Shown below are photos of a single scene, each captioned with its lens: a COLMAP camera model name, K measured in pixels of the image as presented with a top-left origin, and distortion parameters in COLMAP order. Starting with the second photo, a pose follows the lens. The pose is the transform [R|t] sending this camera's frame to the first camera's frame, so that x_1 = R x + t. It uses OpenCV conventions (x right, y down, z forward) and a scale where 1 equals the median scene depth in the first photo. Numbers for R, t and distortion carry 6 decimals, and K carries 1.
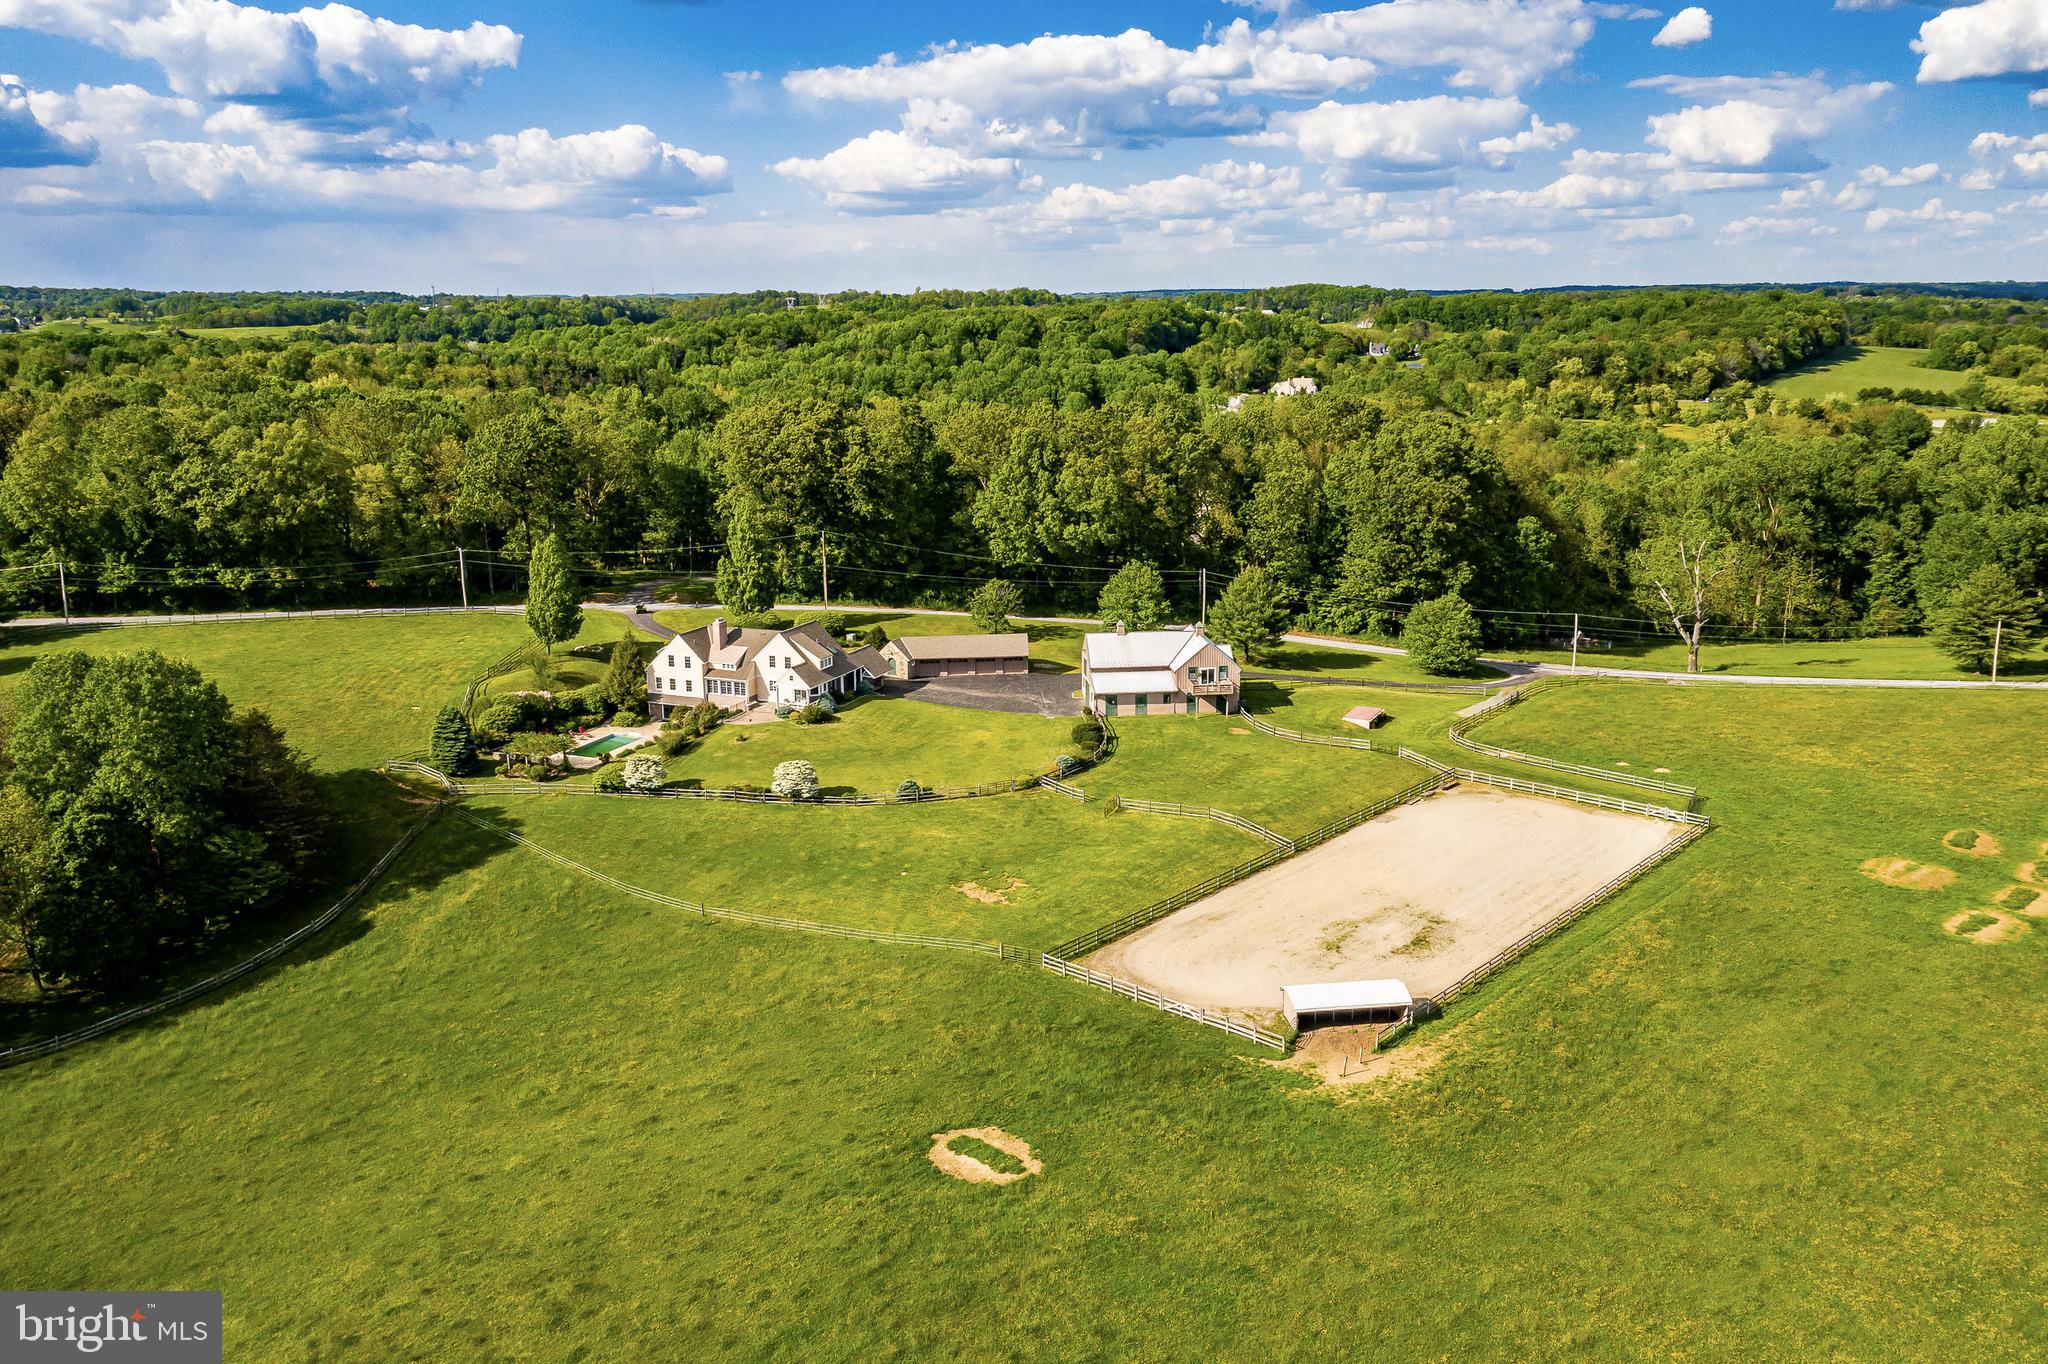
lens RADIAL K [[1648.2, 0, 1034.4], [0, 1648.2, 672.6], [0, 0, 1]] dist [0.000054, 0.040096]
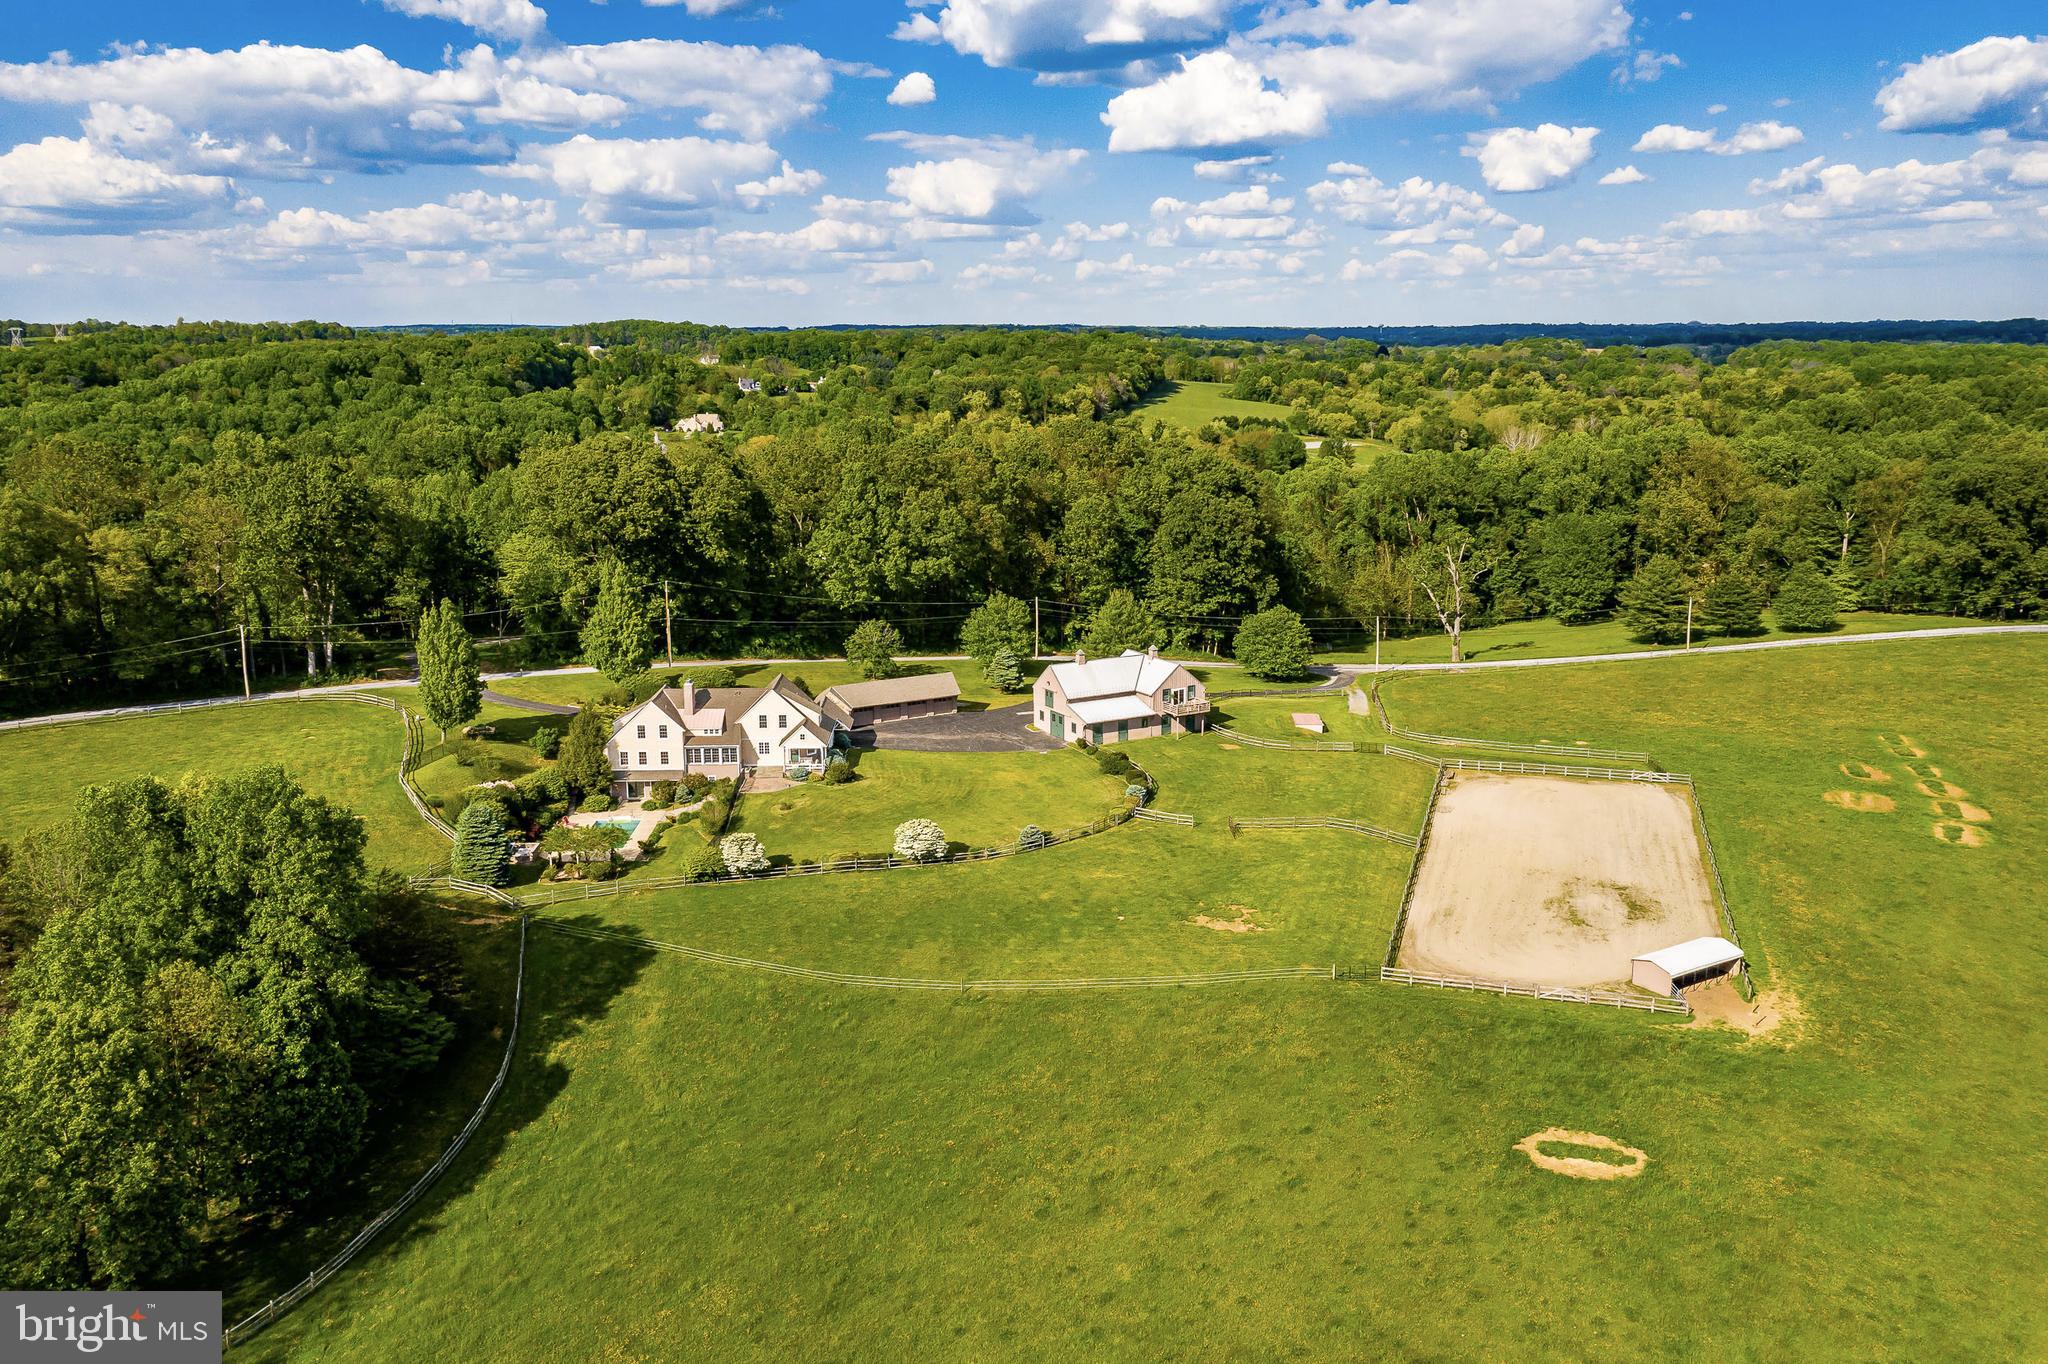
lens RADIAL K [[1648.2, 0, 1034.4], [0, 1648.2, 672.6], [0, 0, 1]] dist [0.000054, 0.040096]
pose [[0.906028, -0.079058, 0.415769, -0.337920], [0.087985, 0.996119, -0.002324, -0.015589], [-0.413972, 0.038687, 0.909467, 0.088098]]
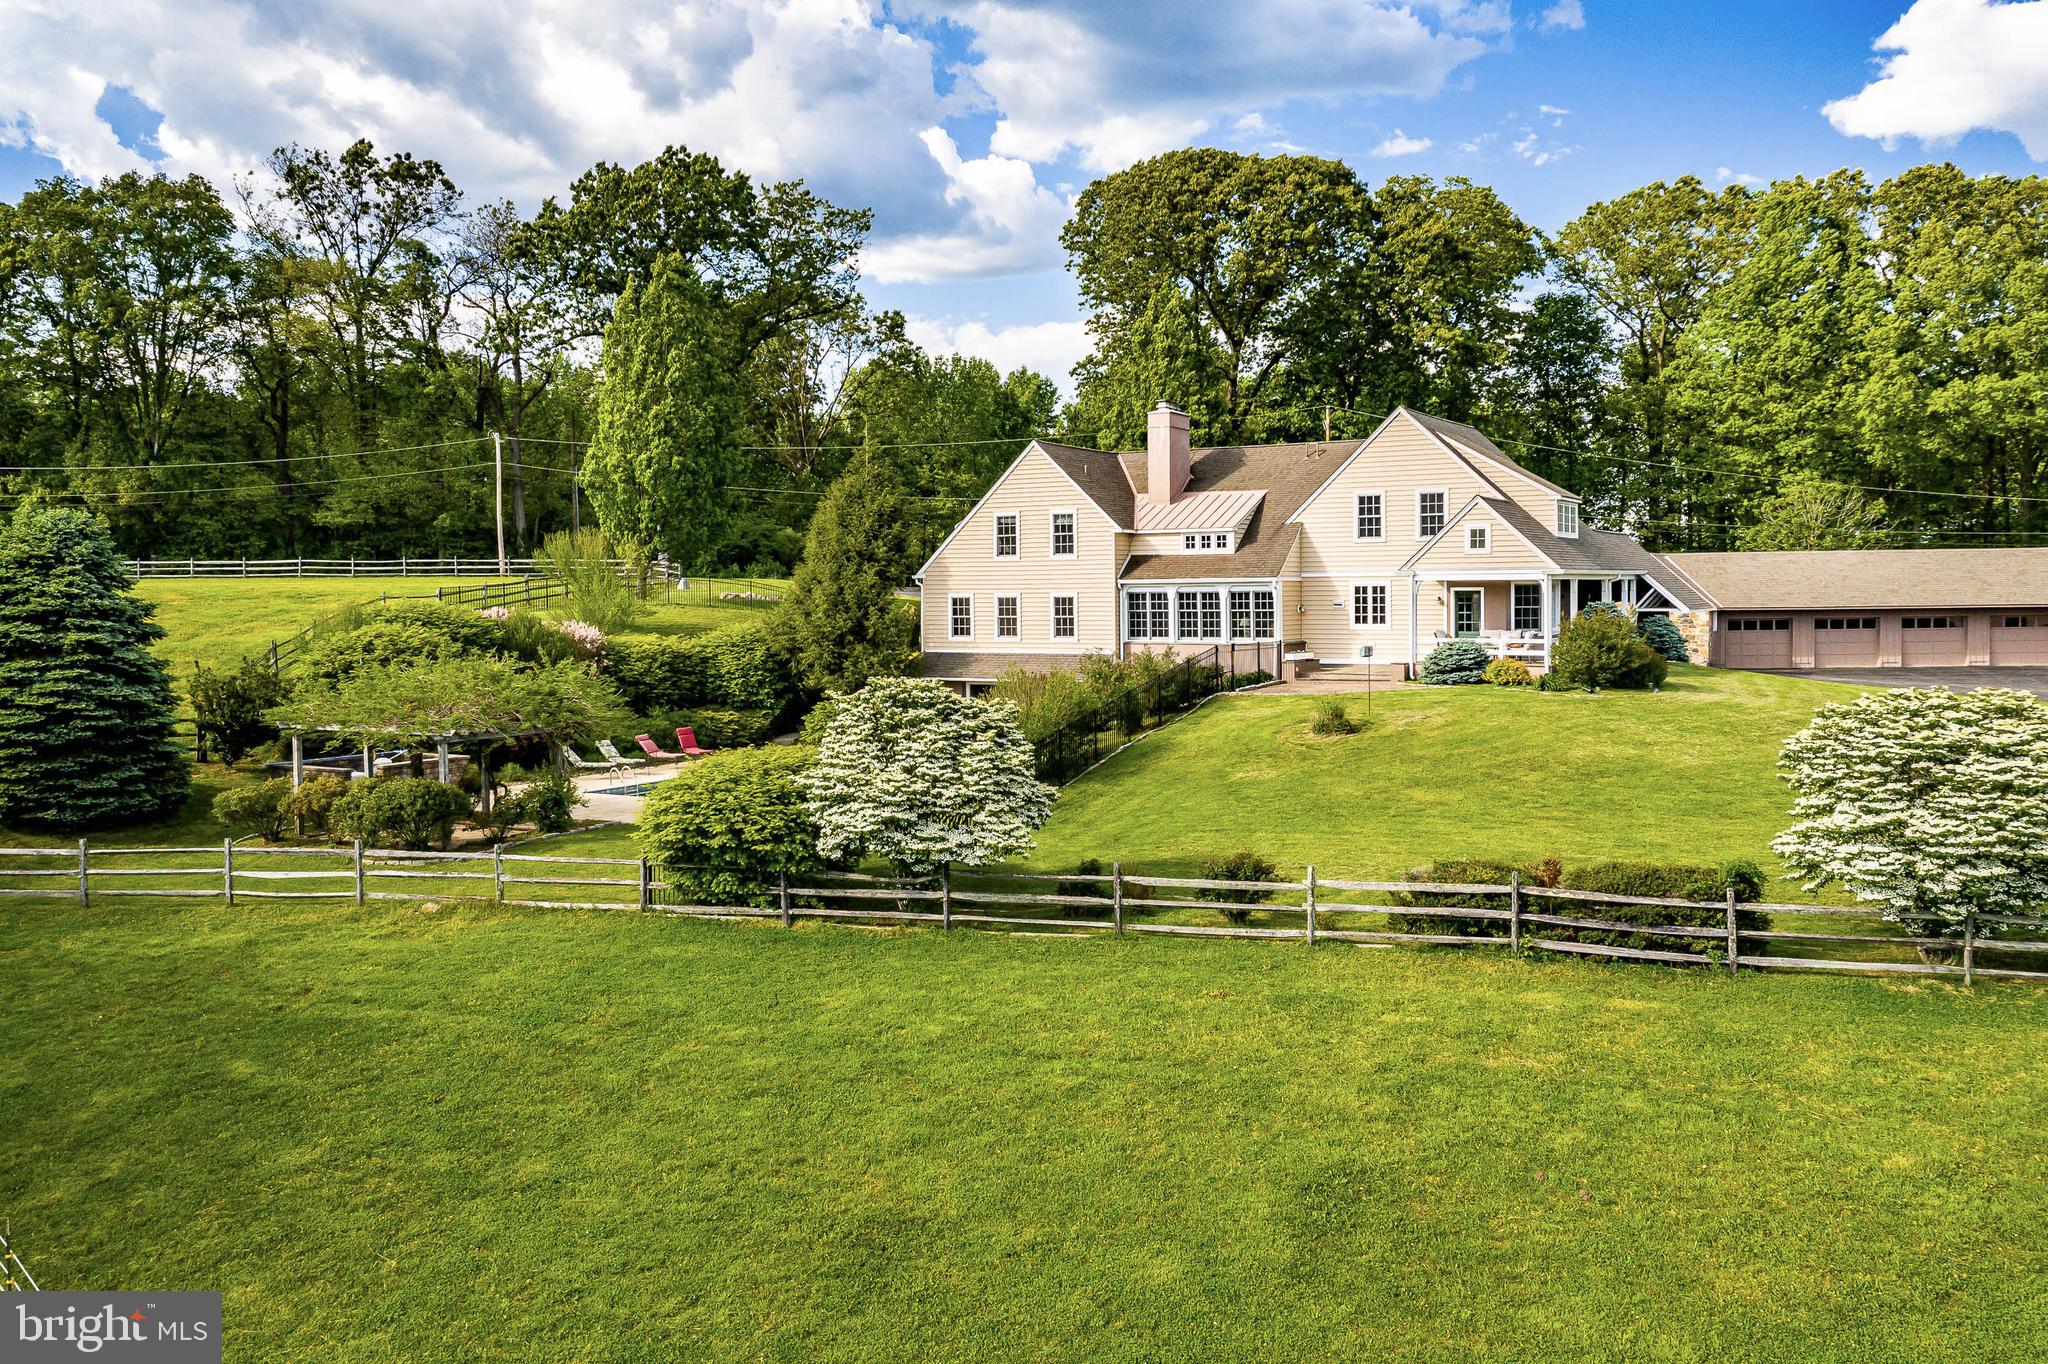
lens RADIAL K [[1636.5, 0, 1085.6], [0, 1636.5, 641.1], [0, 0, 1]] dist [0.004580, 0.046977]
pose [[0.993946, 0.003726, -0.109810, -0.148648], [-0.025016, 0.980850, -0.193153, 0.058125], [0.106988, 0.194731, 0.975004, 0.614029]]
